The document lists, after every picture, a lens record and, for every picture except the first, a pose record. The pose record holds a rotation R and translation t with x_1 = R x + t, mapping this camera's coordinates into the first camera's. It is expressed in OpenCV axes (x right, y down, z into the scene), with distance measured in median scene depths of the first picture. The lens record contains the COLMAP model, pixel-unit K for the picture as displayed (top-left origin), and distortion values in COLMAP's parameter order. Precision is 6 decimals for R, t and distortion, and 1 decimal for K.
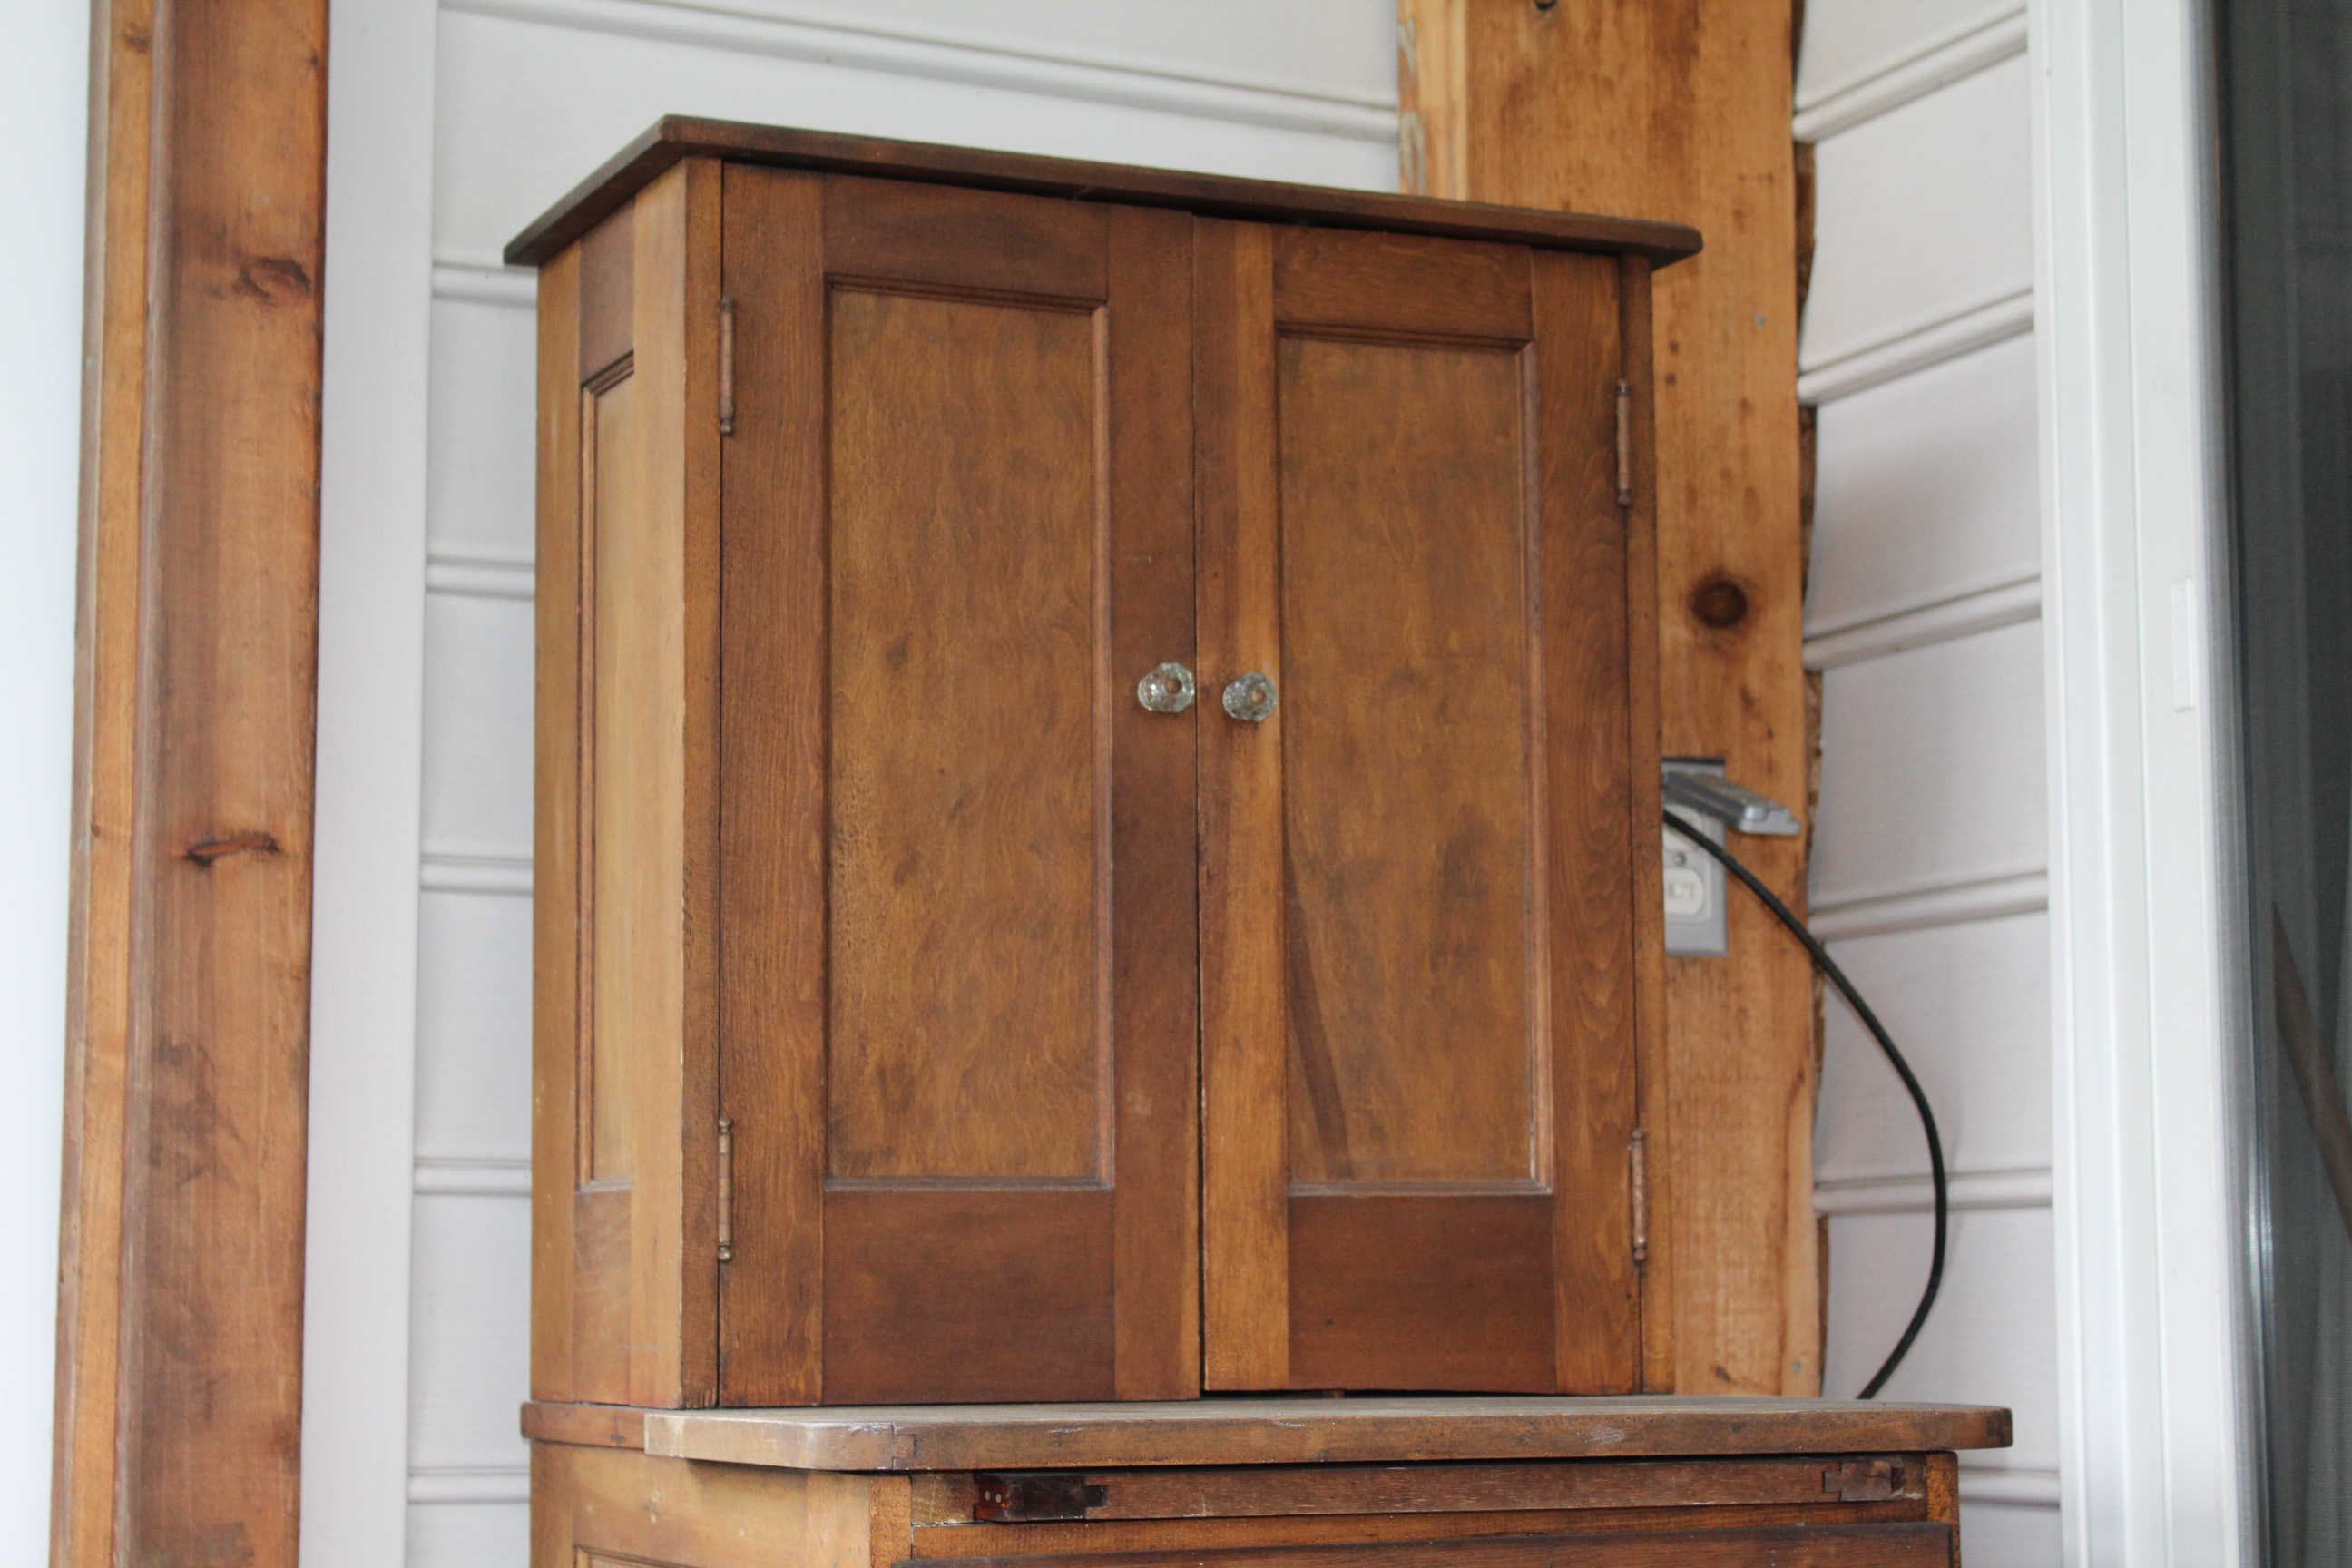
lens RADIAL K [[4393.4, 0, 1140.3], [0, 4393.4, 807.6], [0, 0, 1]] dist [0.019830, 0.000000]
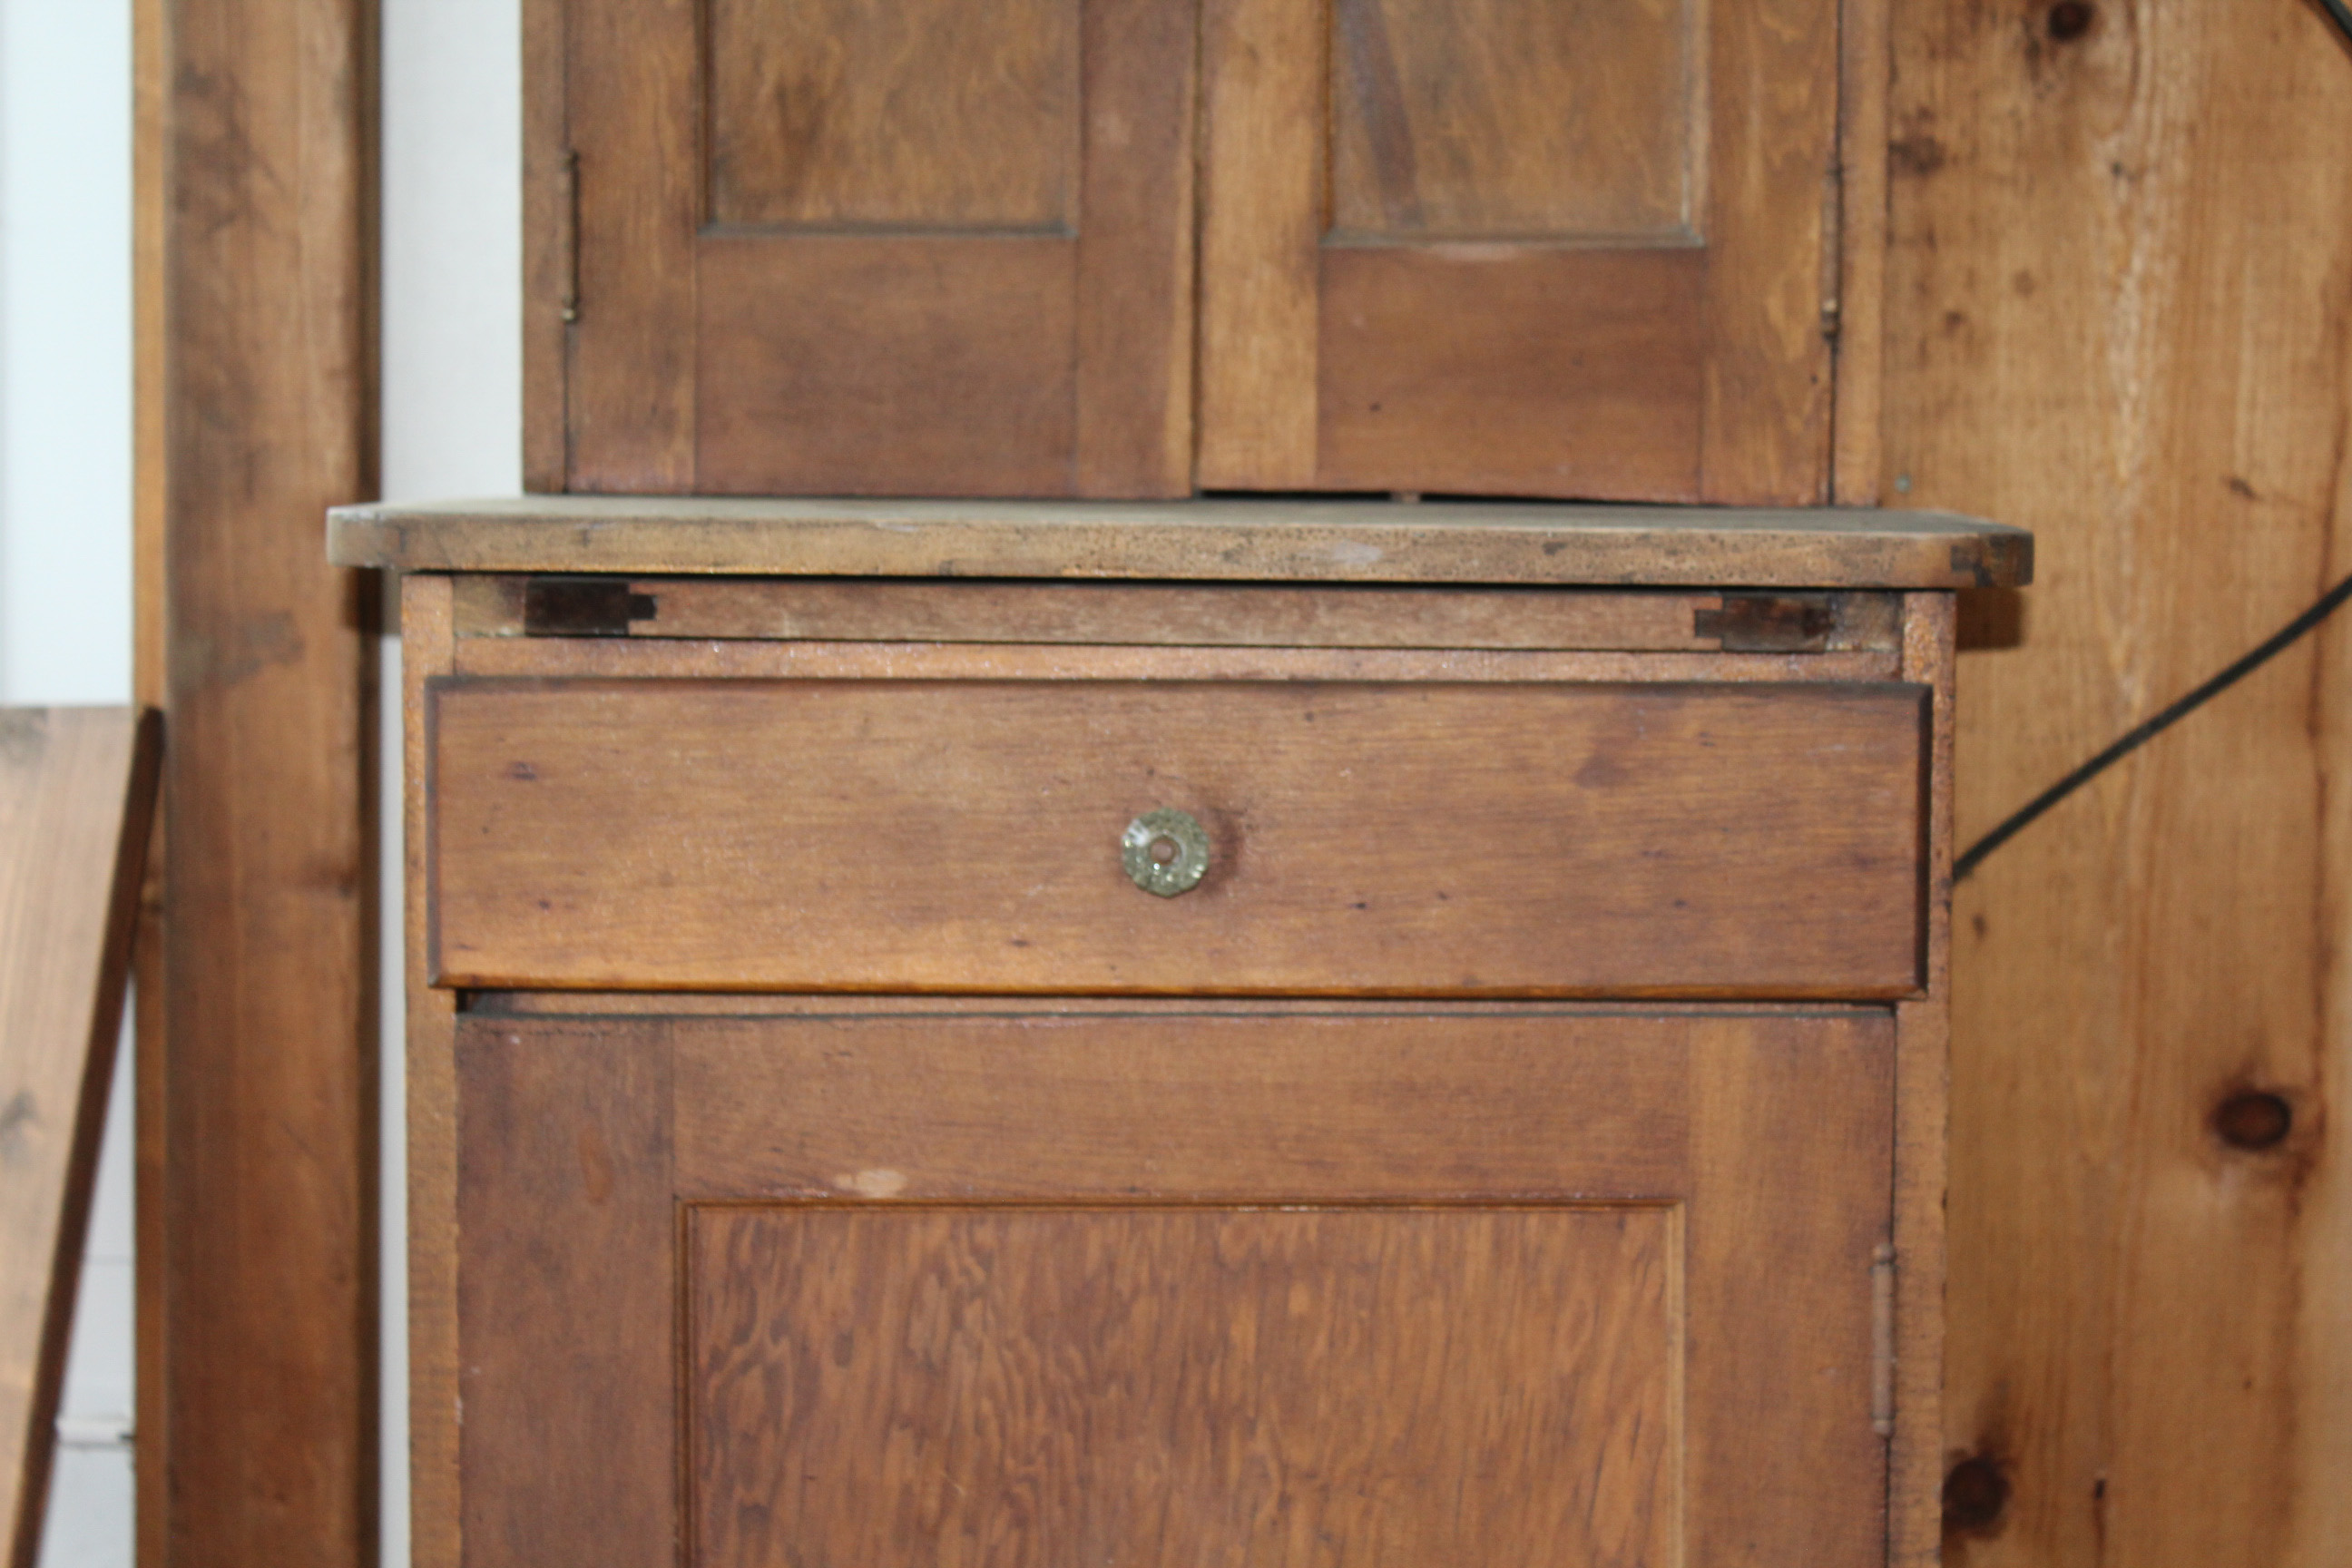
lens RADIAL K [[4917.2, 0, 1147.6], [0, 4917.2, 804.2], [0, 0, 1]] dist [0.062455, 0.000000]
pose [[0.896705, 0.050635, -0.439723, 0.394754], [0.035492, 0.982011, 0.185457, 0.021240], [0.441203, -0.181907, 0.878777, 0.187719]]
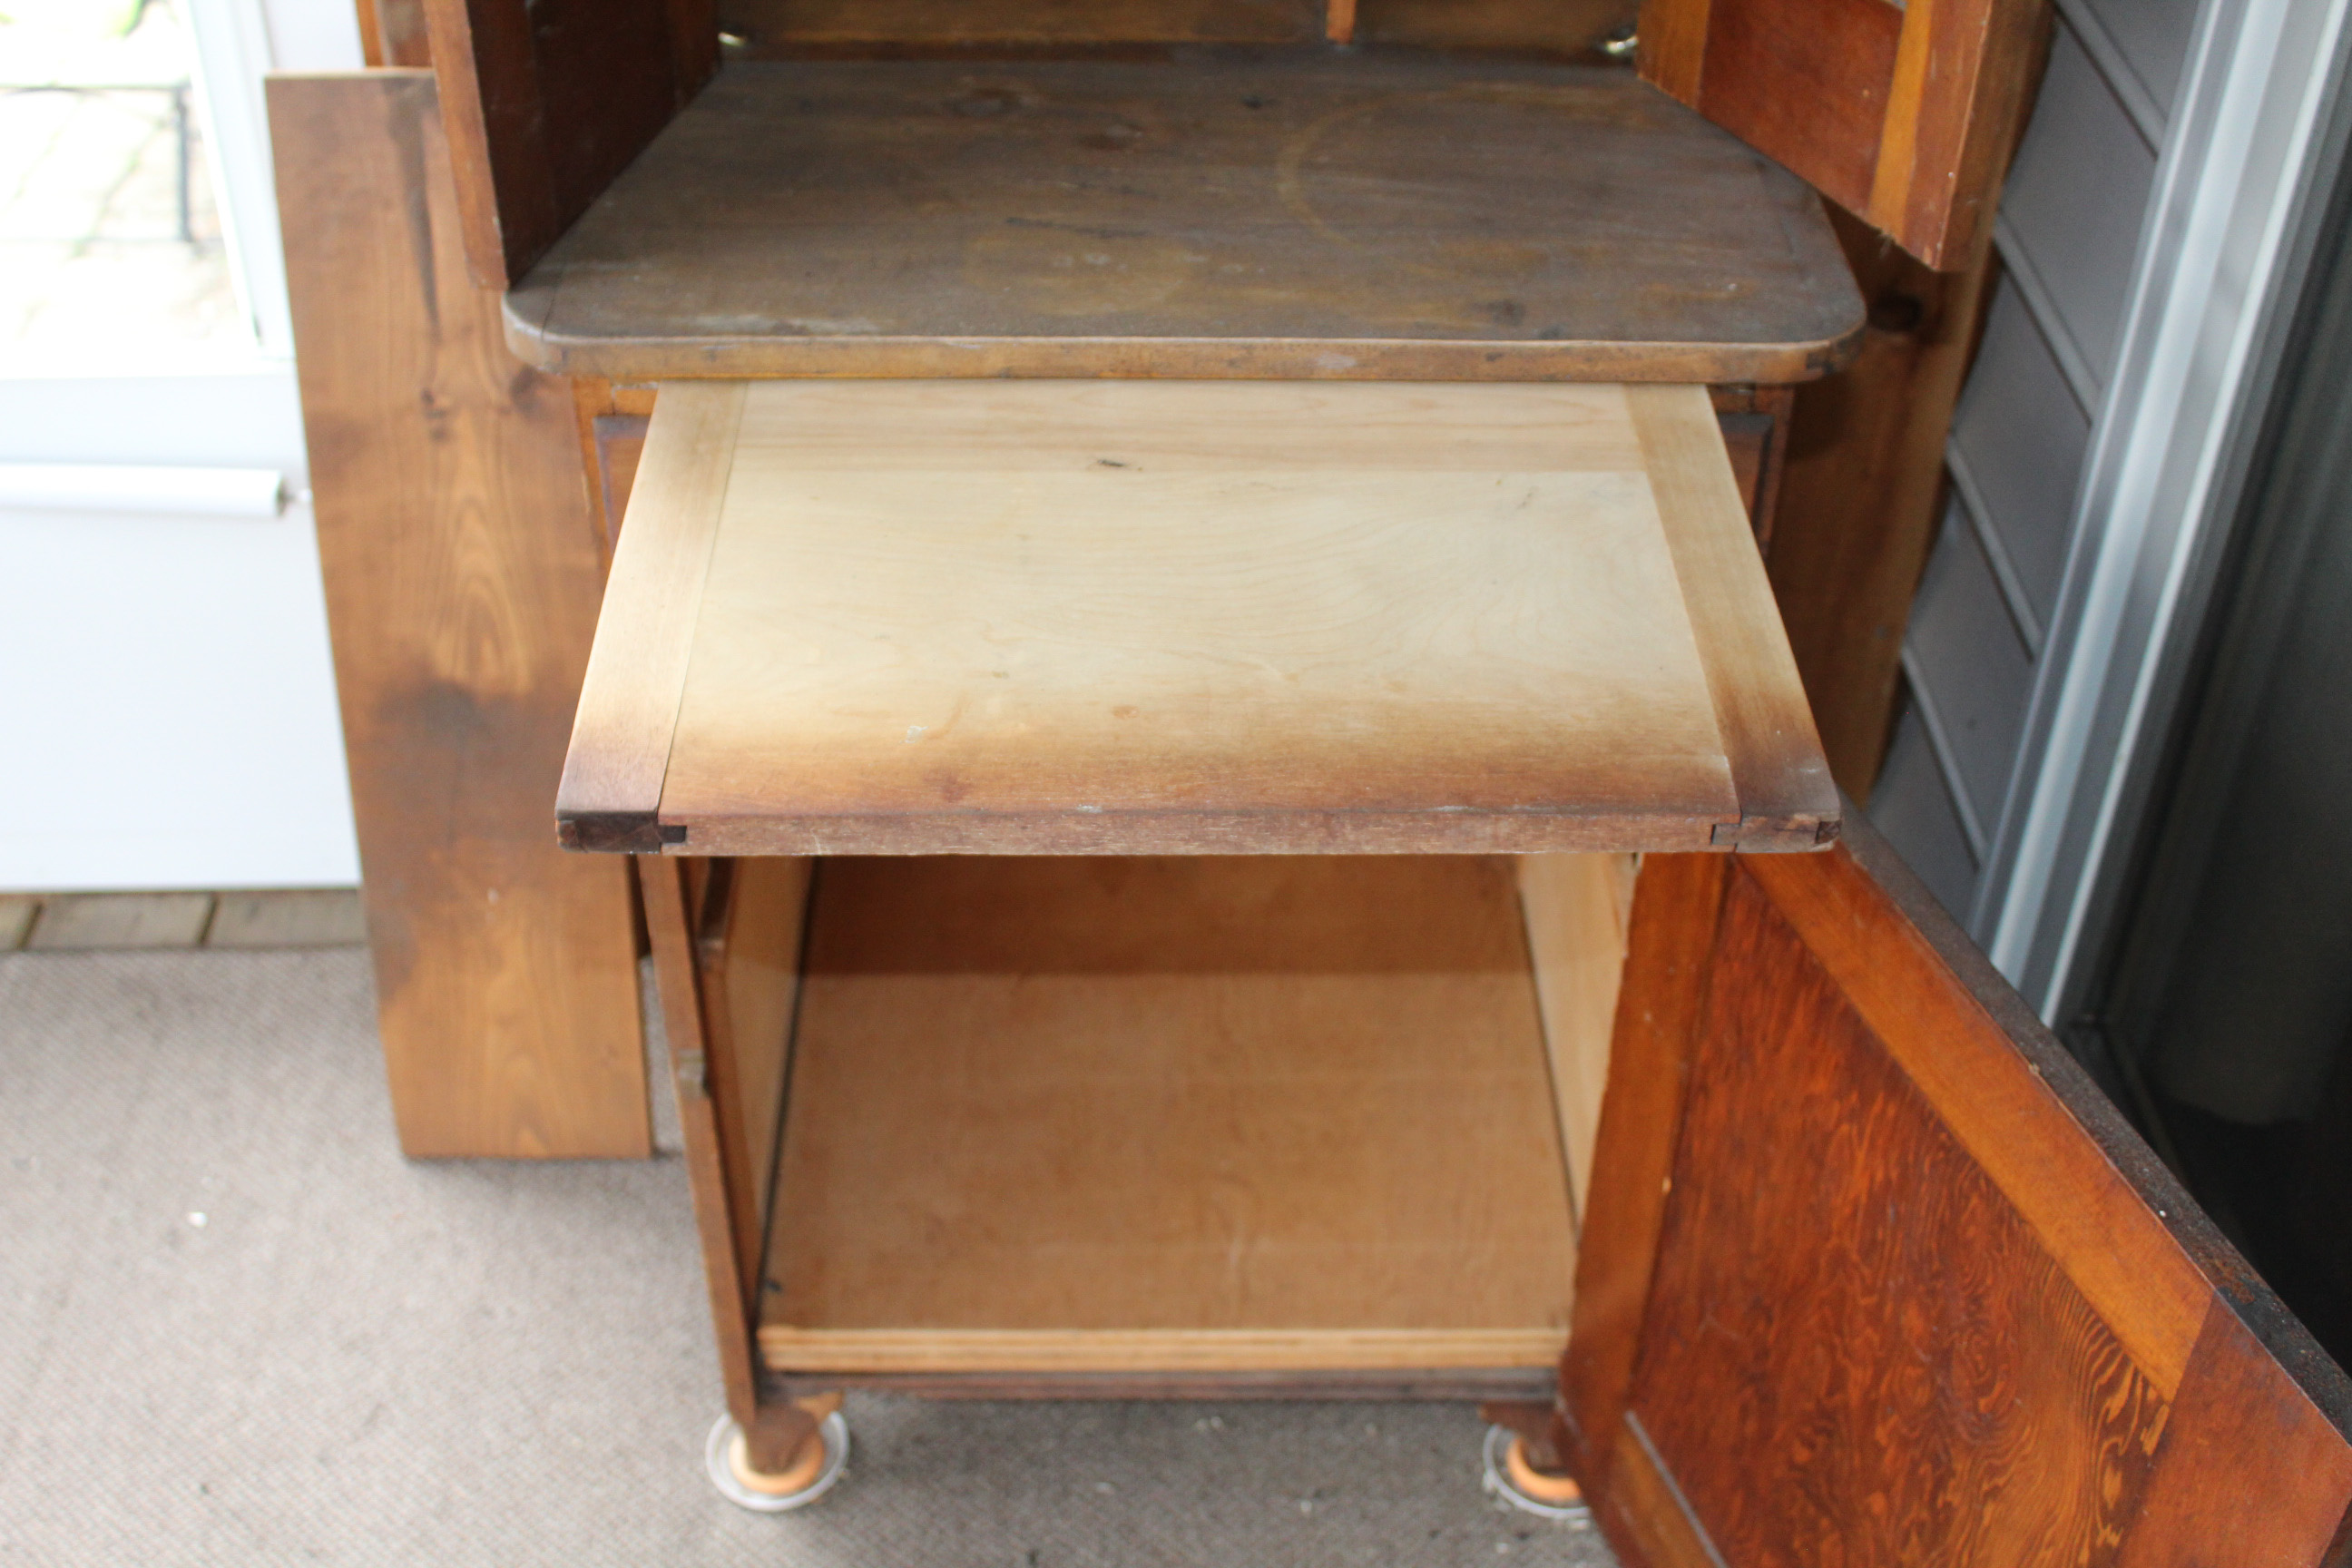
lens RADIAL K [[2718.6, 0, 1141.6], [0, 2718.6, 810.0], [0, 0, 1]] dist [-0.076860, 0.000000]
pose [[0.914521, 0.261041, -0.309046, 0.239320], [0.034439, 0.710935, 0.702414, -0.177624], [0.403070, -0.653015, 0.641175, 0.467302]]
